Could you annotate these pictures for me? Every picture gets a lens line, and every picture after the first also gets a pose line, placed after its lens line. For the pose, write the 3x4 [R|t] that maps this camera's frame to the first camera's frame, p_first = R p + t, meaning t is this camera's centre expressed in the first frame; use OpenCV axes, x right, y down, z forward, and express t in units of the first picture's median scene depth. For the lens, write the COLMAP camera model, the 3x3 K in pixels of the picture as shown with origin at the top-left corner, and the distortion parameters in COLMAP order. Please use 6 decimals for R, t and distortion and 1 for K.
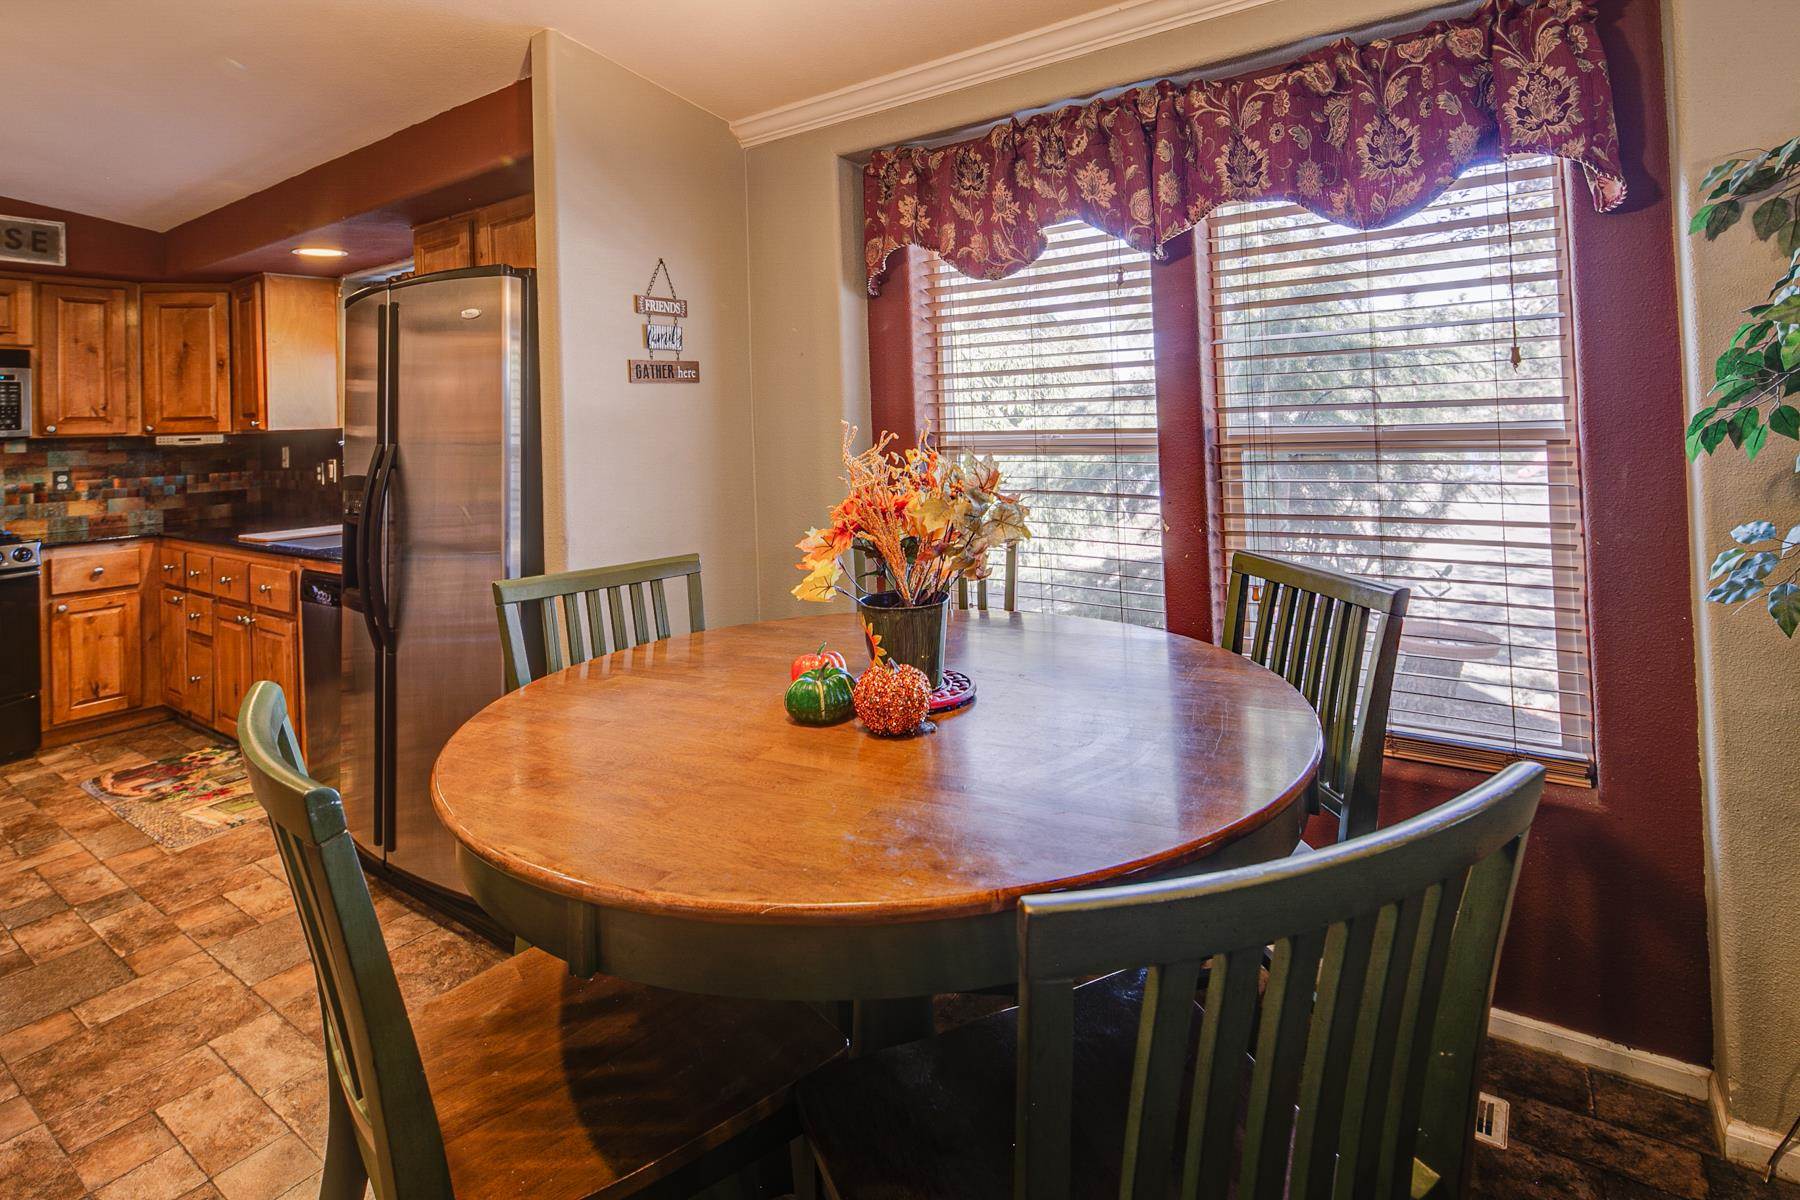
lens RADIAL K [[874.0, 0, 916.7], [0, 874.0, 400.6], [0, 0, 1]] dist [0.003883, -0.005104]
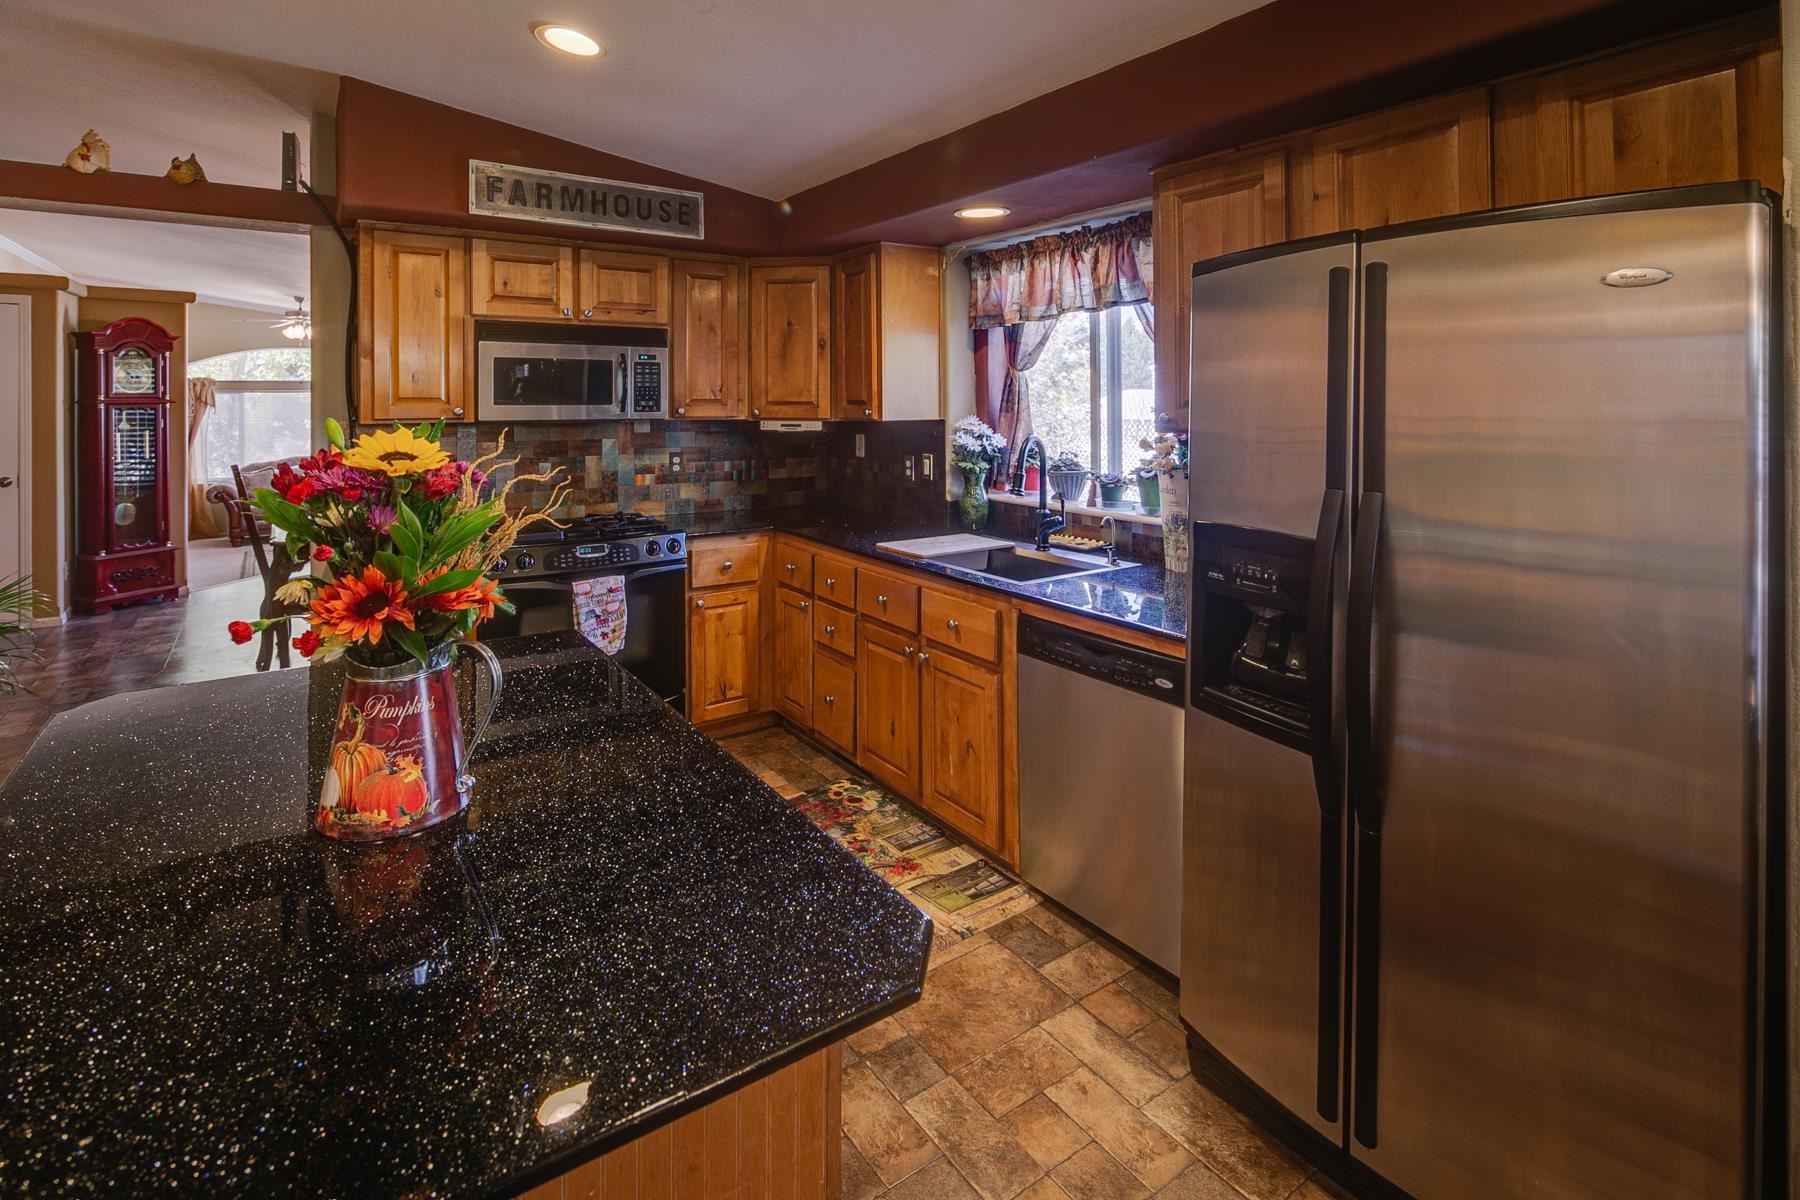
lens RADIAL K [[874.0, 0, 916.7], [0, 874.0, 400.6], [0, 0, 1]] dist [0.003883, -0.005104]
pose [[0.938226, 0.033874, -0.344360, -0.409853], [-0.024230, 0.999185, 0.032272, -0.016127], [0.345173, -0.021934, 0.938283, 0.183380]]
